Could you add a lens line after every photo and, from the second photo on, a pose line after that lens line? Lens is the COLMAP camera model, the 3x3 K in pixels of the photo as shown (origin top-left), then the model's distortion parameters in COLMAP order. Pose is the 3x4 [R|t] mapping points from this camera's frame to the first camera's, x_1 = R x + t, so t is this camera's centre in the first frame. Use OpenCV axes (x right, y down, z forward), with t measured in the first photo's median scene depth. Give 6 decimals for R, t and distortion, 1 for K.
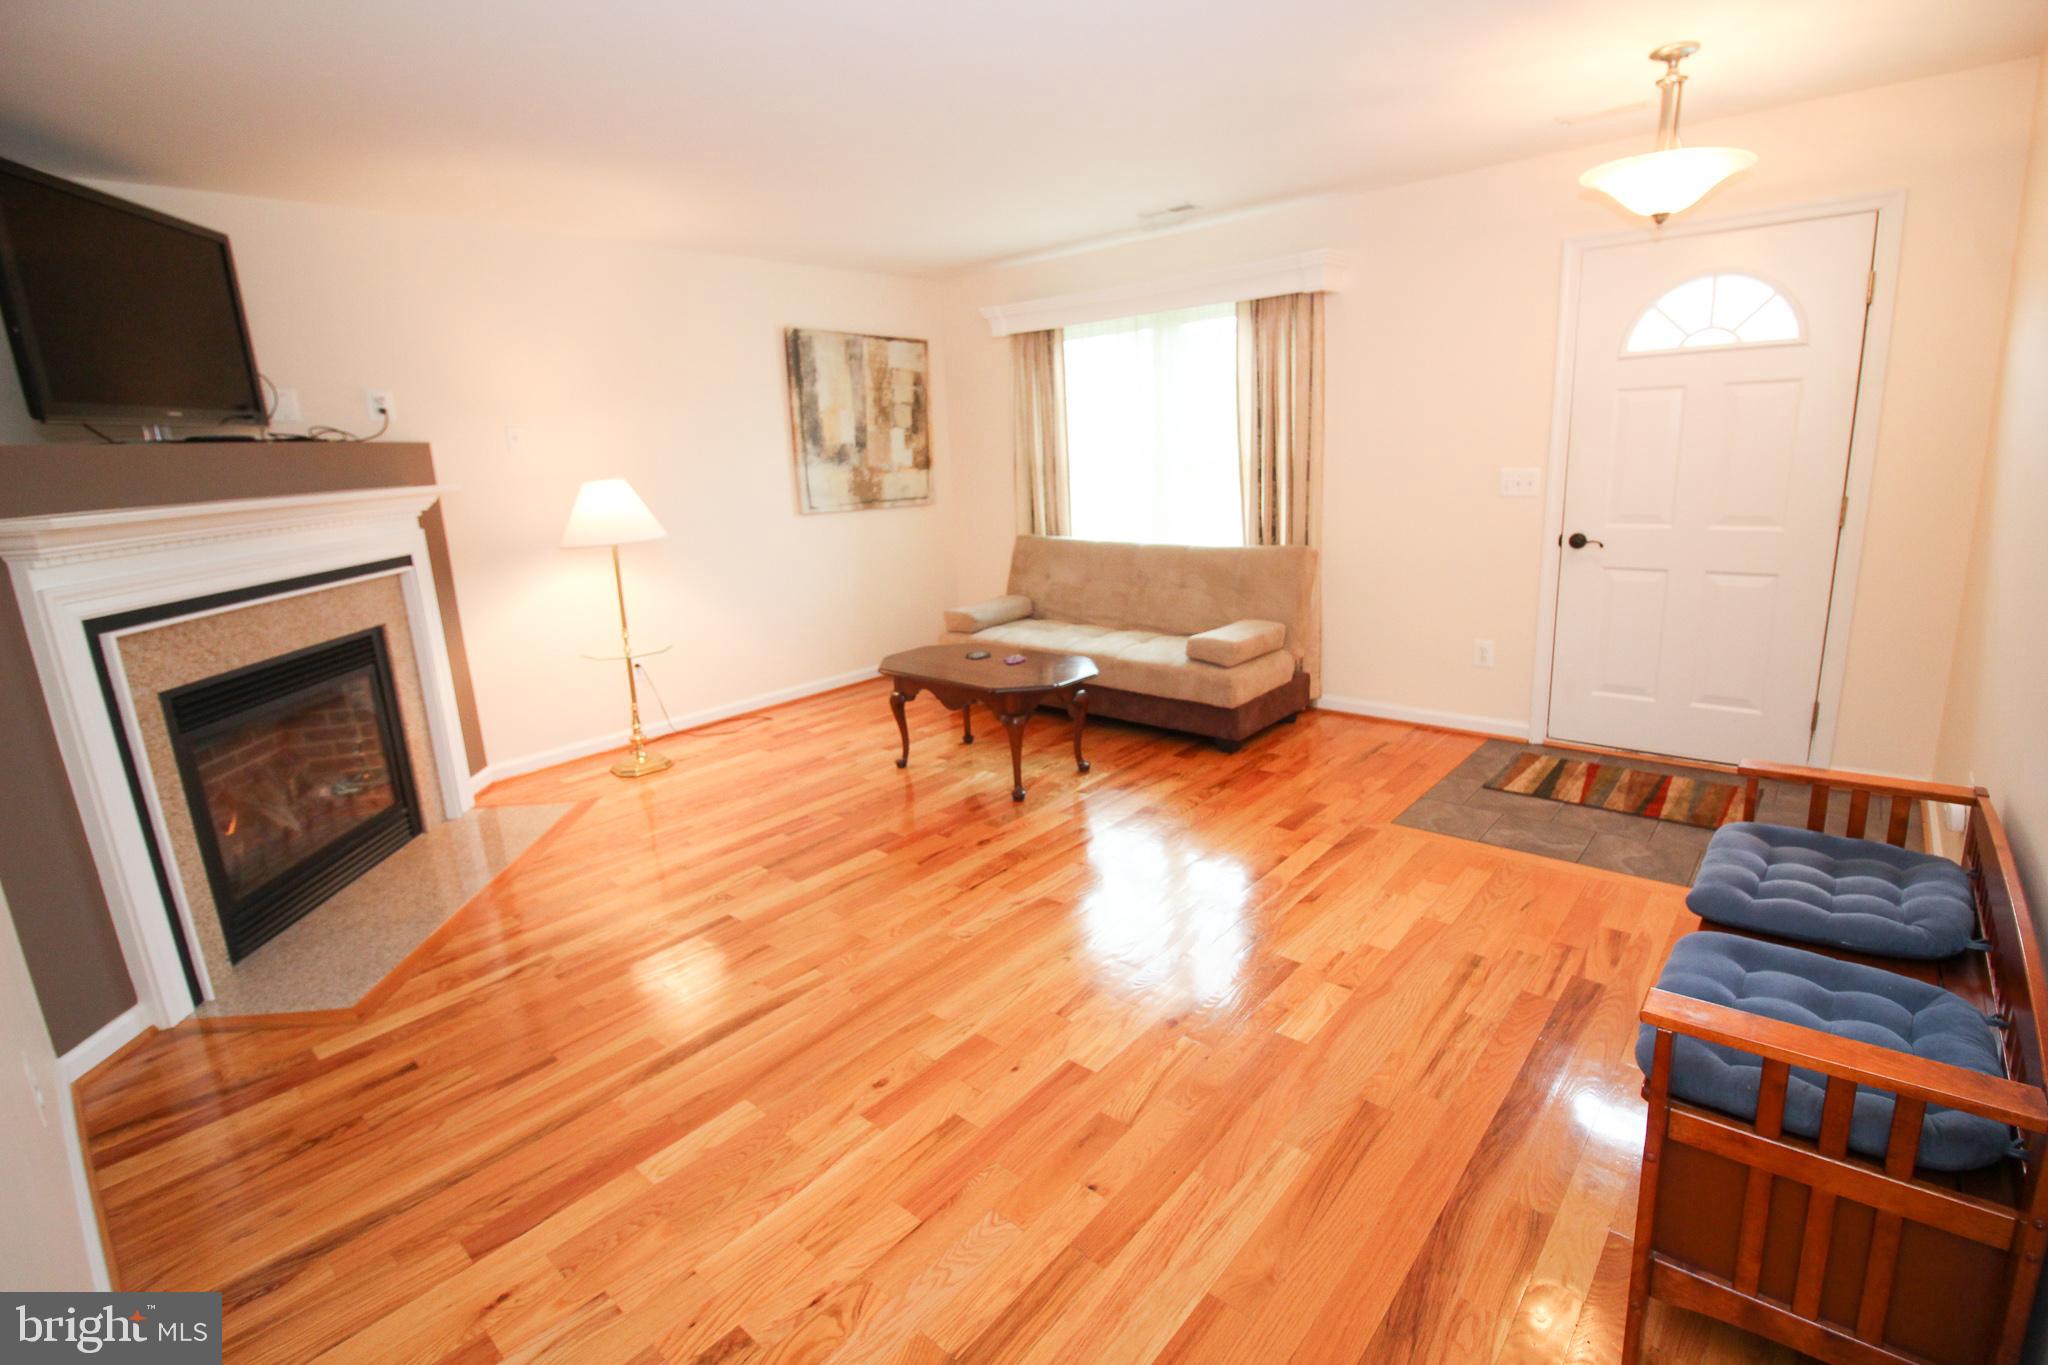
lens RADIAL K [[943.5, 0, 1044.1], [0, 943.5, 676.9], [0, 0, 1]] dist [-0.002650, -0.010757]
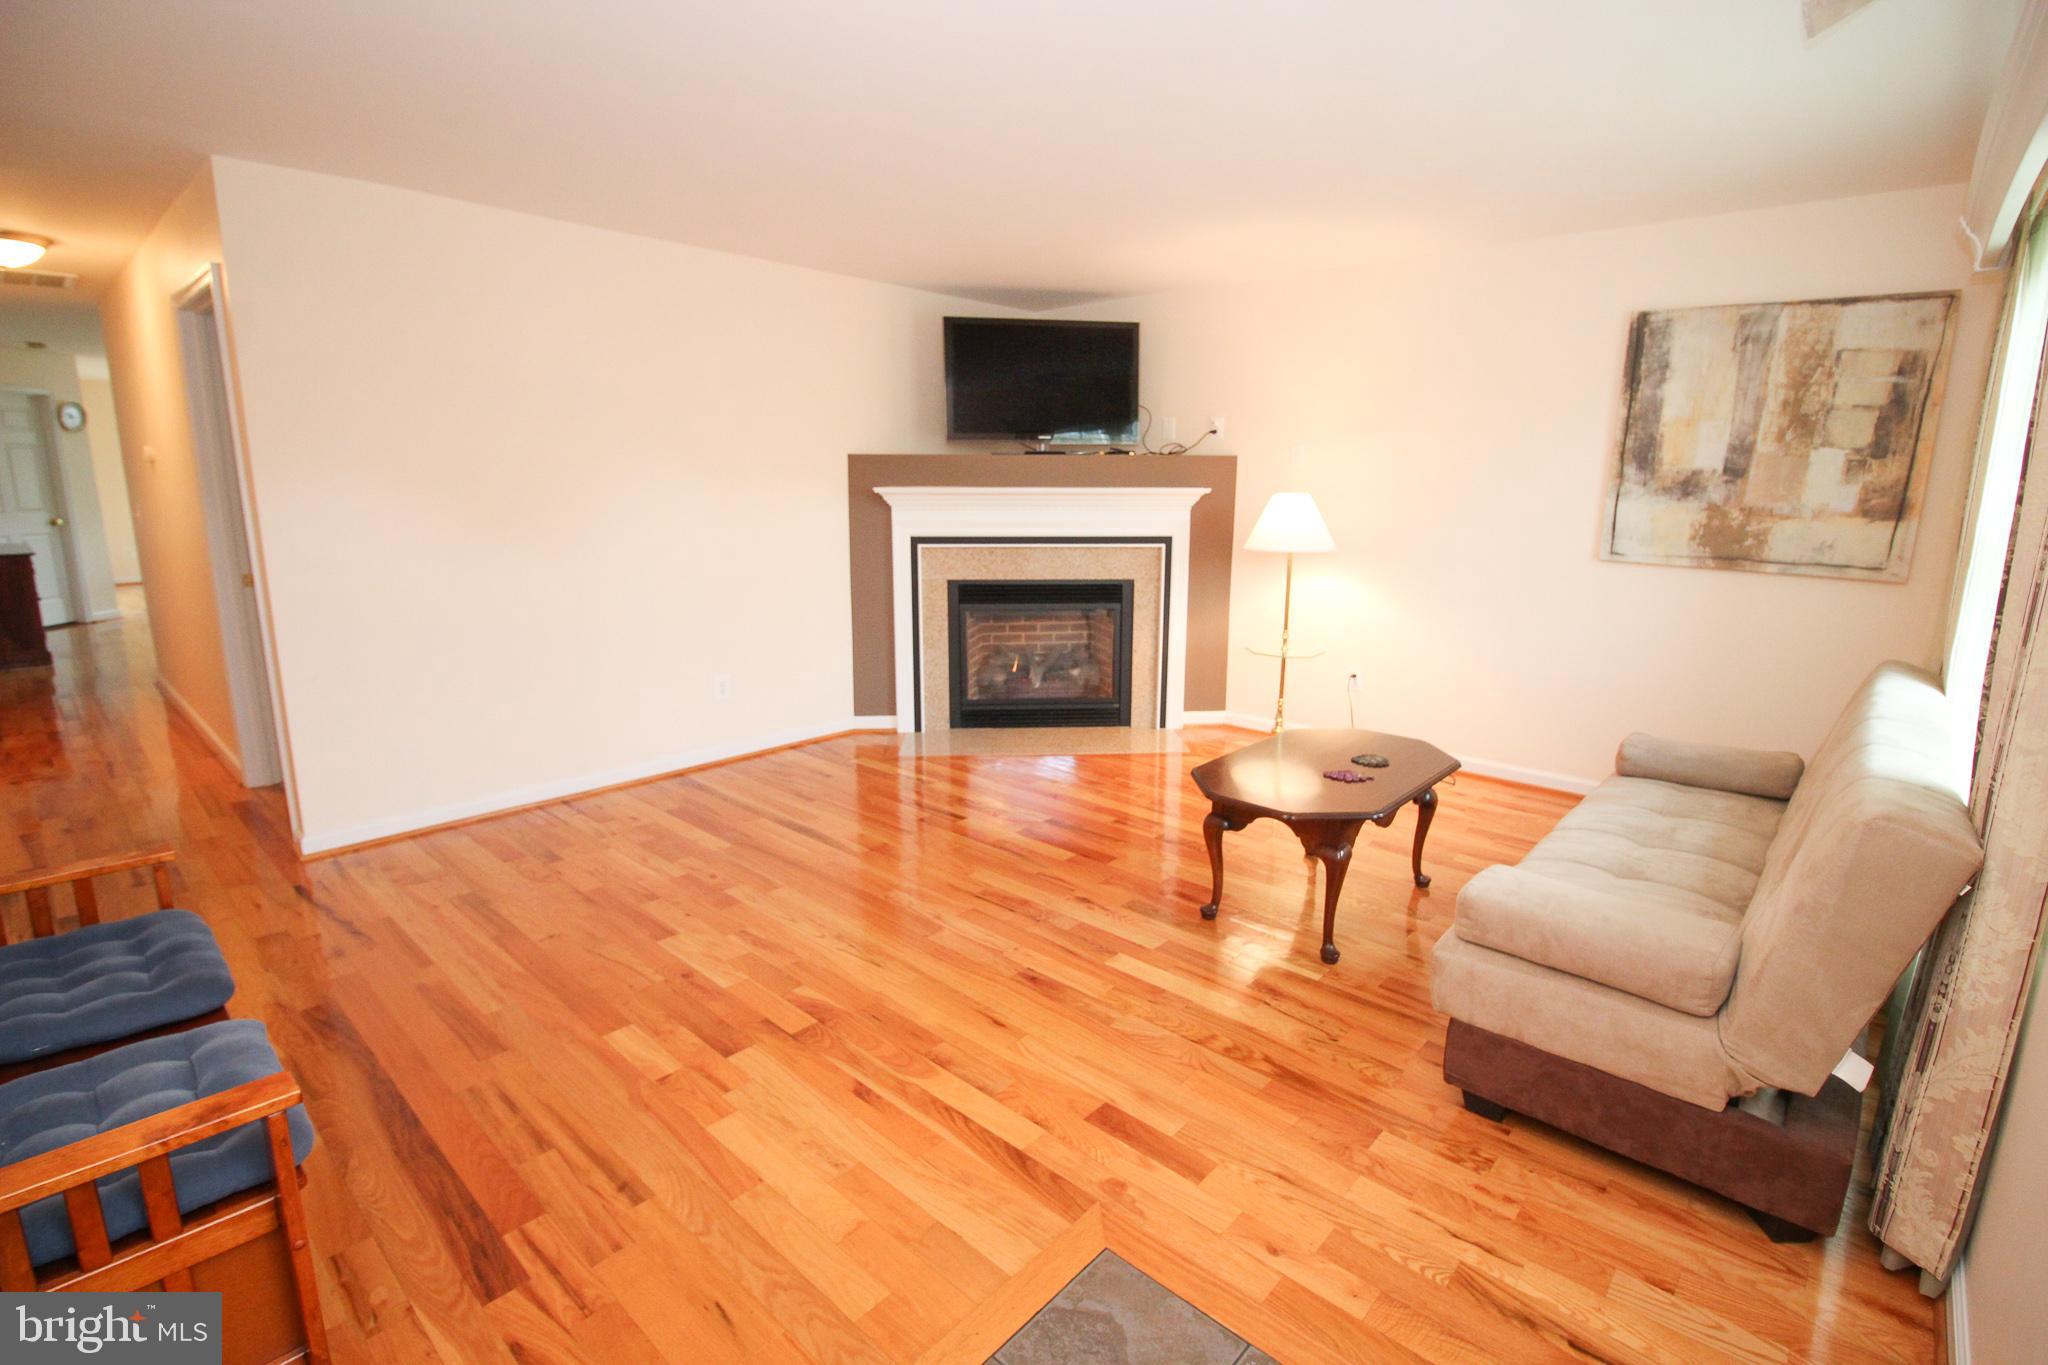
lens RADIAL K [[943.5, 0, 1043.5], [0, 943.5, 675.8], [0, 0, 1]] dist [-0.002650, -0.010757]
pose [[-0.019114, 0.250891, -0.967827, 0.508426], [-0.244993, 0.937317, 0.247820, -0.164697], [0.969337, 0.241847, 0.043551, 0.563516]]
